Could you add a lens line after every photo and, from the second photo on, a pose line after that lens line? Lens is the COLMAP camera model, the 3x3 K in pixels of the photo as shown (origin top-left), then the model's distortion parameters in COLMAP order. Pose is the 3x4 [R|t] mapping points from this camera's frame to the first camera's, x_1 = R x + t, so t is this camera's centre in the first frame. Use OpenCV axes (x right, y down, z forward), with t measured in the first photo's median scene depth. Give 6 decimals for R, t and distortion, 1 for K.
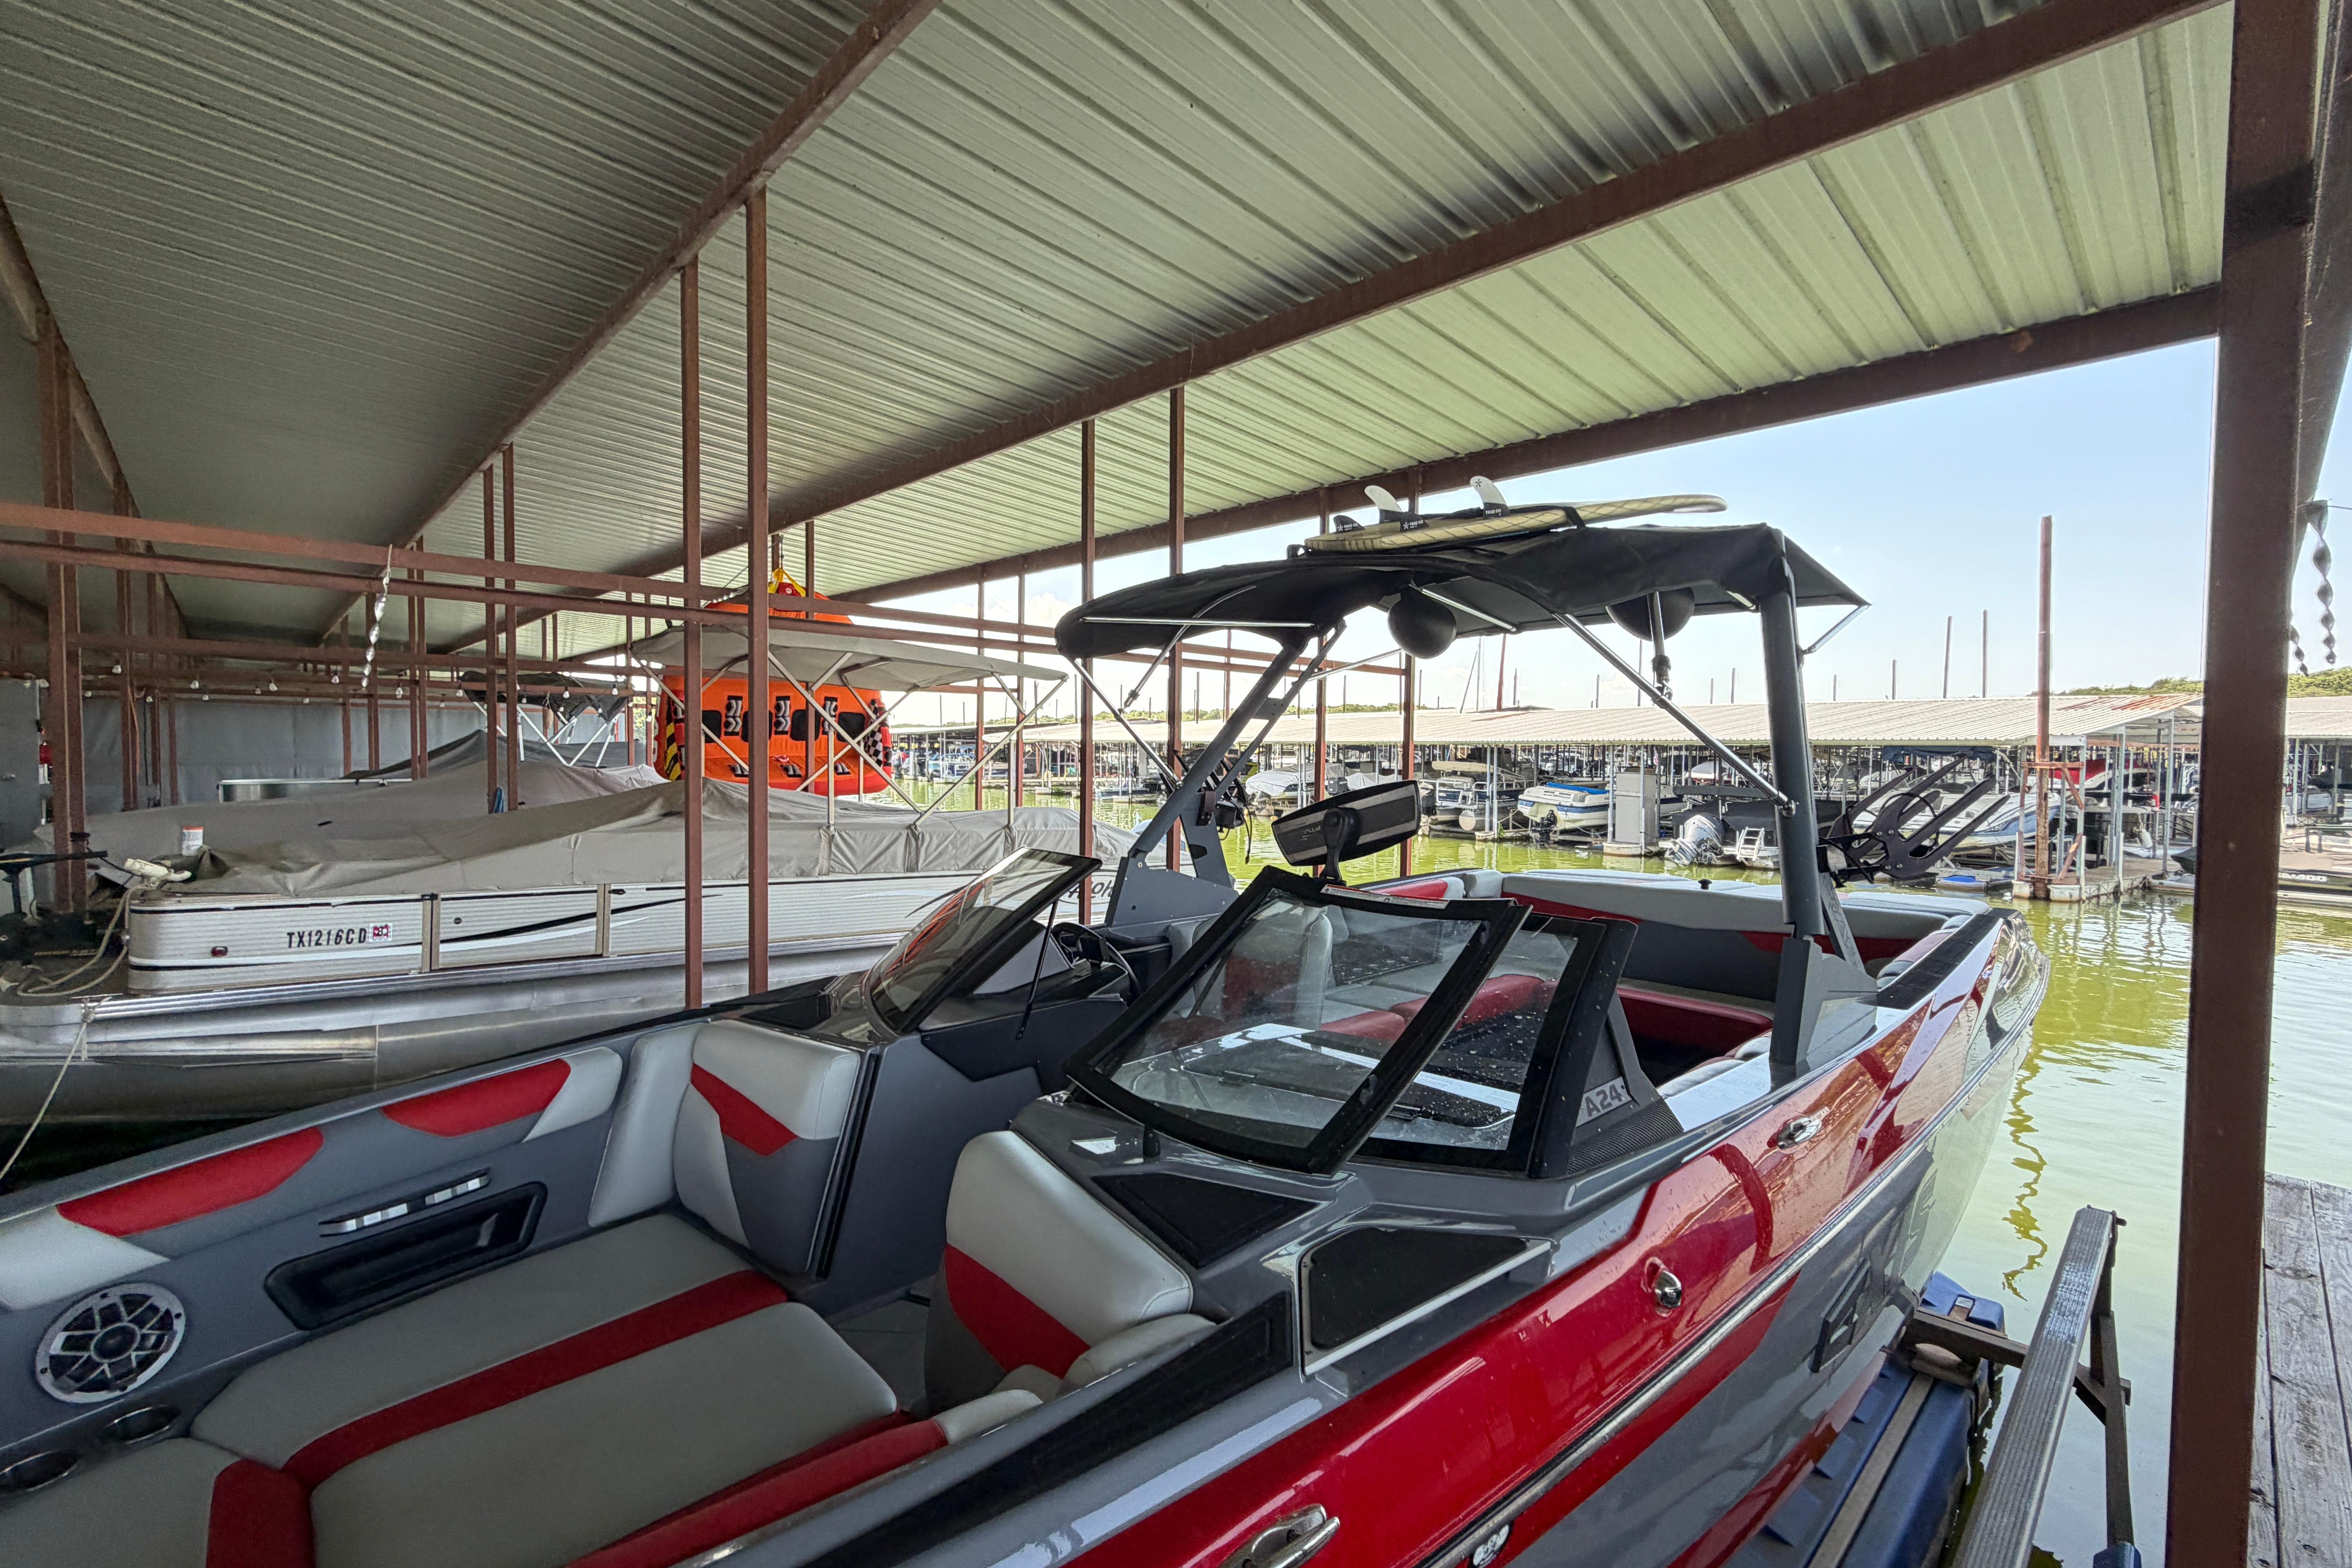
lens RADIAL K [[998.1, 0, 1176.0], [0, 998.1, 784.0], [0, 0, 1]] dist [0.000654, -0.000541]
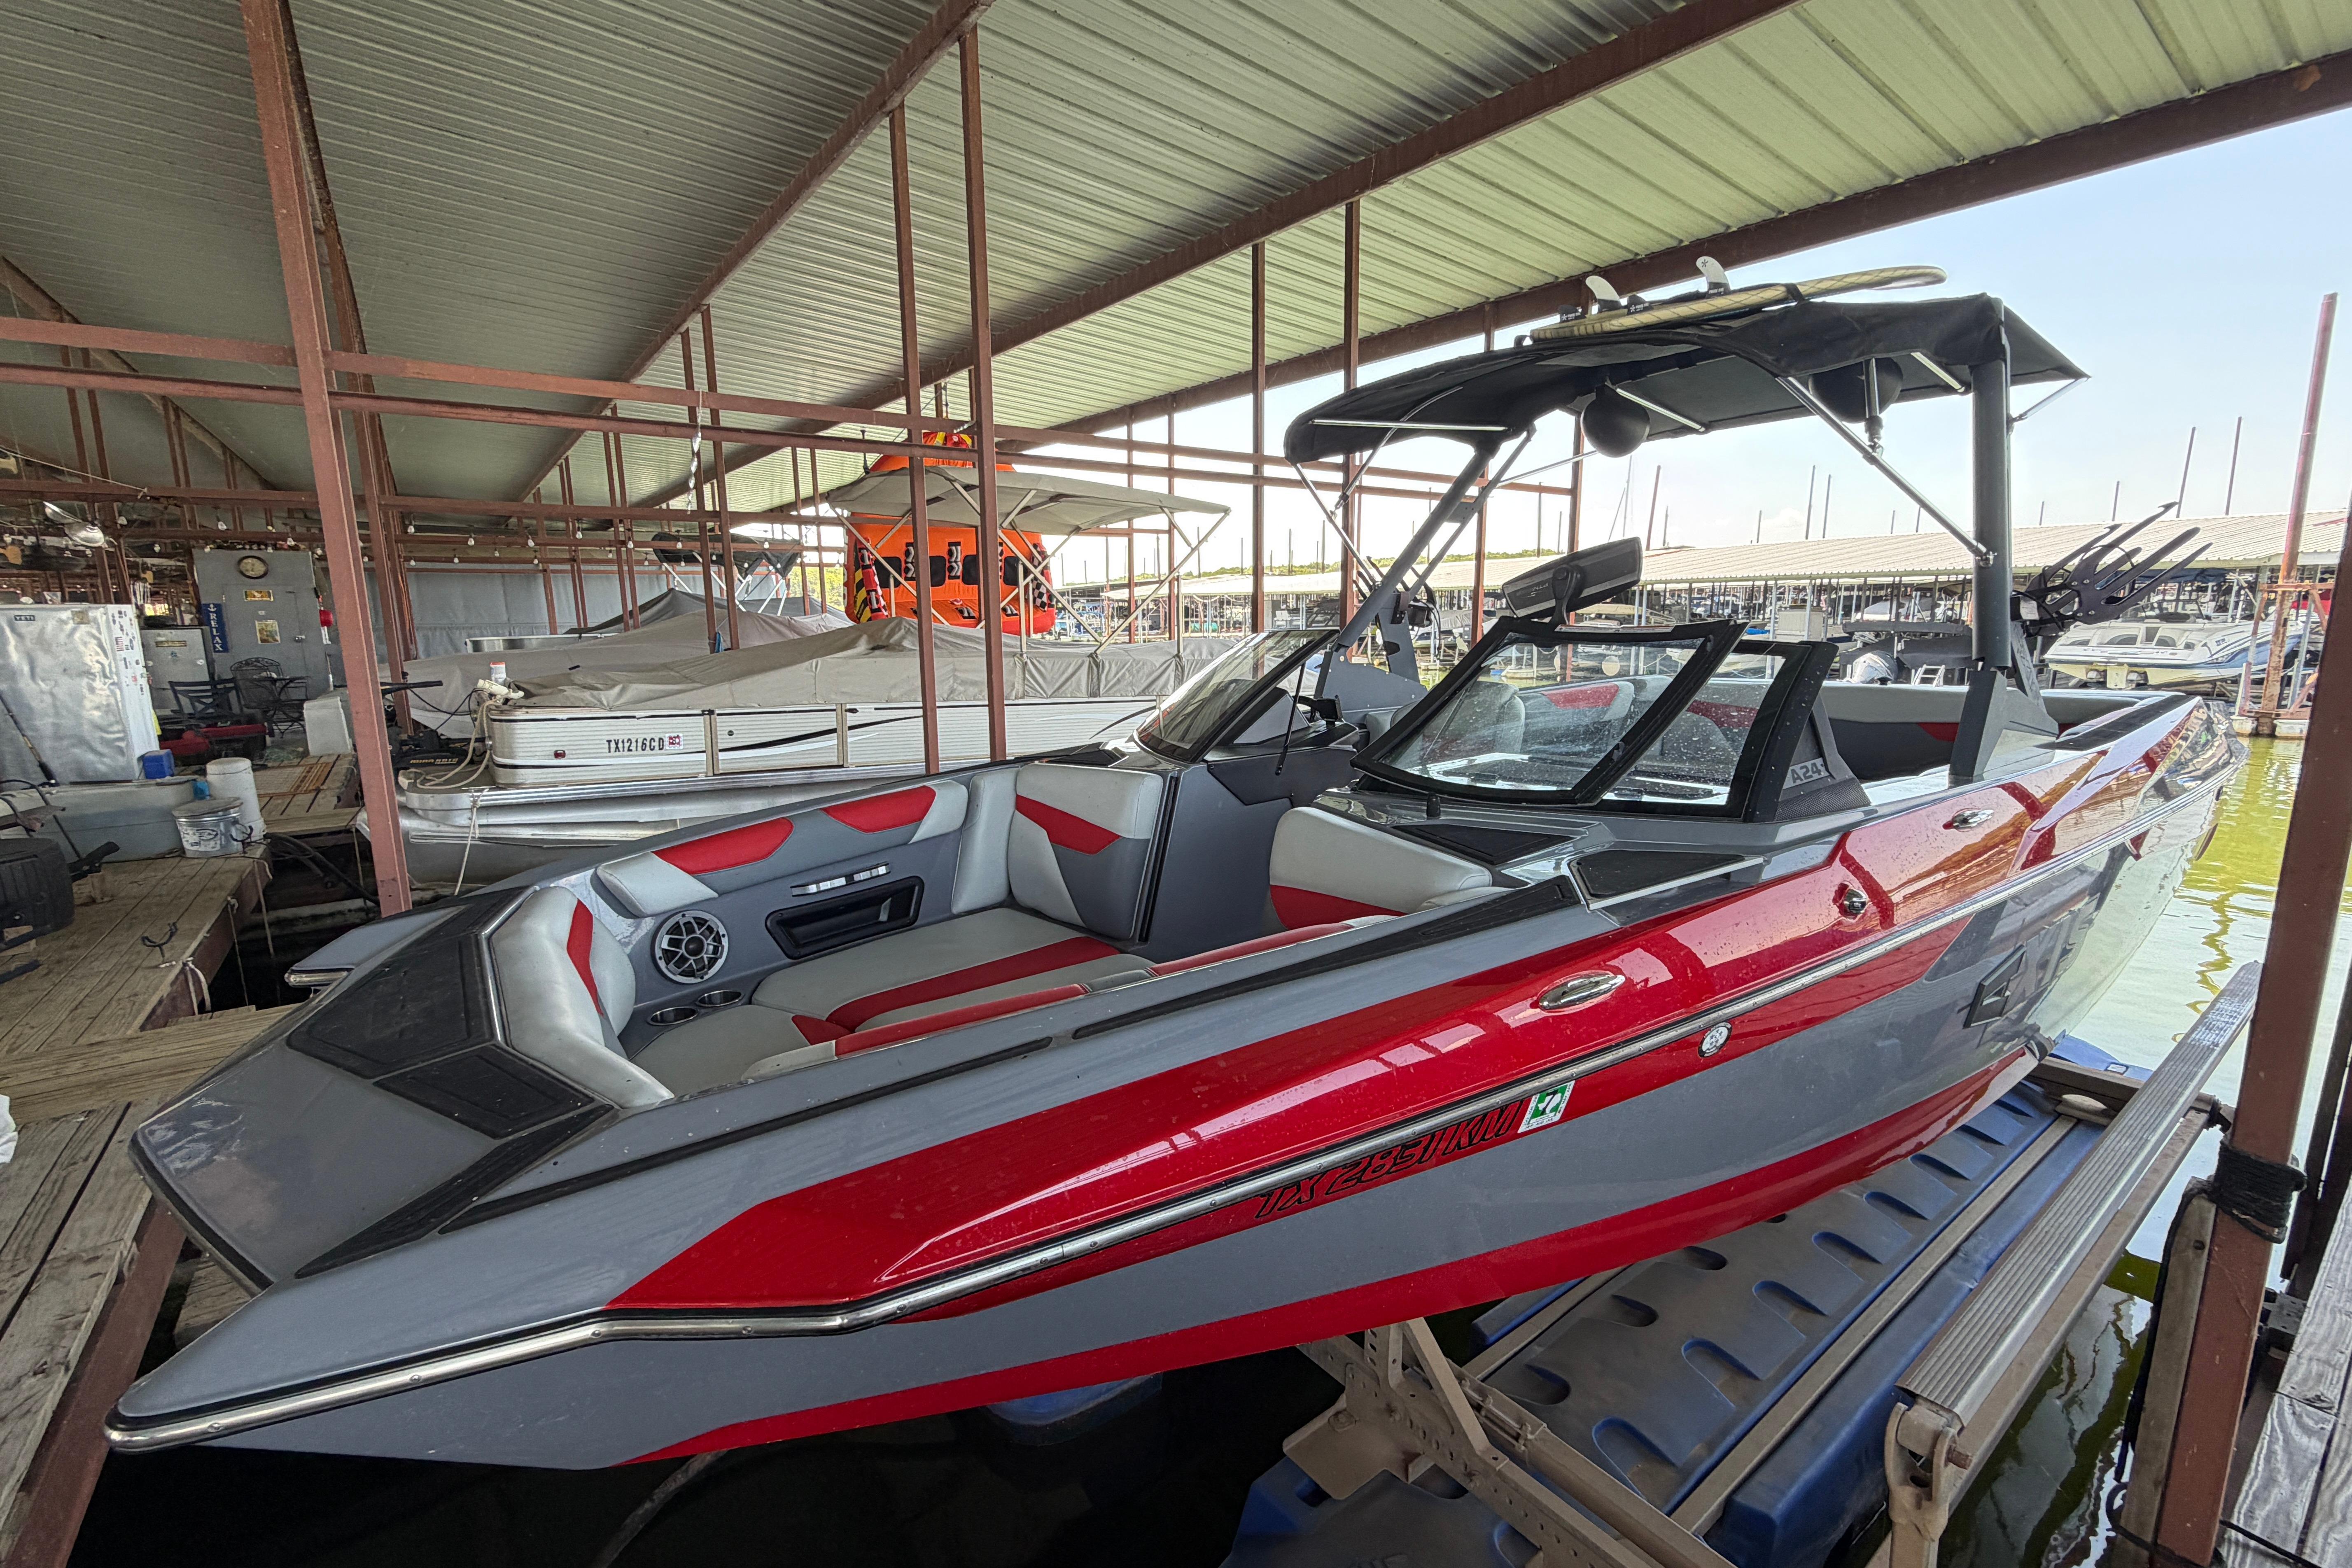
lens RADIAL K [[997.7, 0, 1176.0], [0, 997.7, 784.0], [0, 0, 1]] dist [0.000053, -0.000188]
pose [[0.992749, -0.001900, -0.120191, -0.056344], [0.018786, 0.990041, 0.139518, 0.039743], [0.118729, -0.140764, 0.982898, -0.088648]]
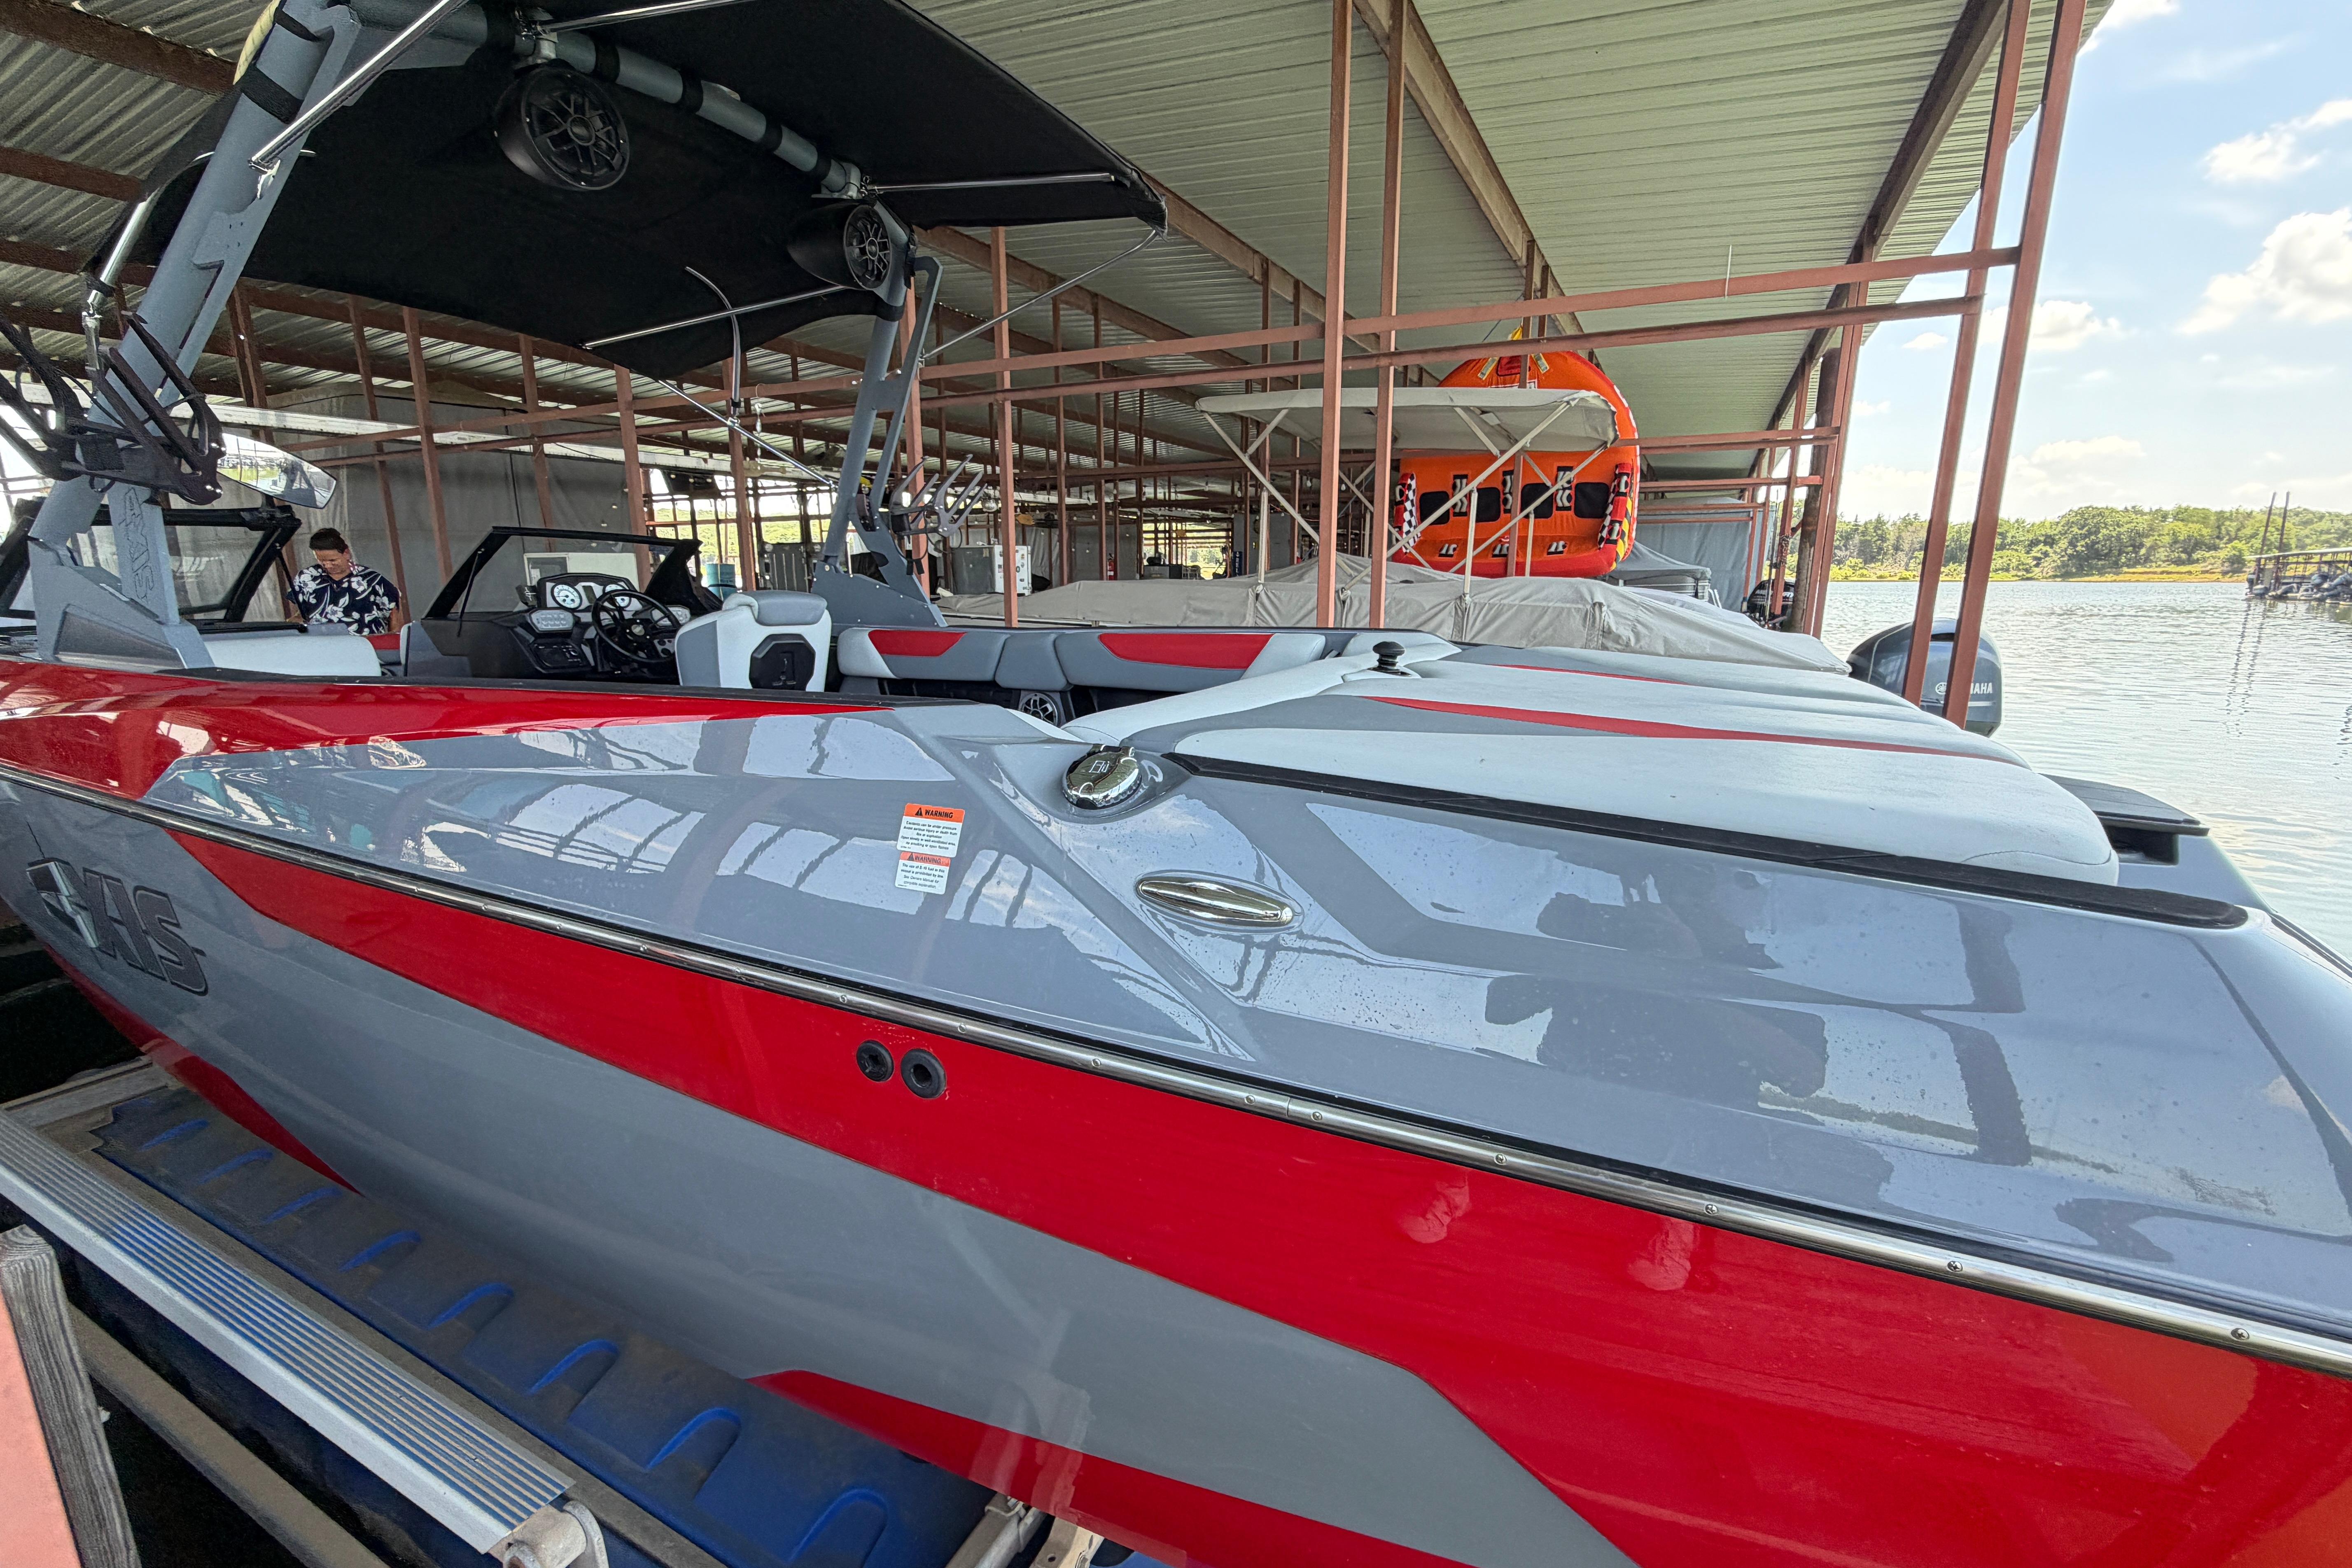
lens RADIAL K [[998.1, 0, 1176.0], [0, 998.1, 784.0], [0, 0, 1]] dist [0.000654, -0.000541]
pose [[0.343051, 0.179001, -0.922103, 0.745135], [-0.027023, 0.983149, 0.180798, 0.070403], [0.938928, -0.037105, 0.342107, 0.629485]]
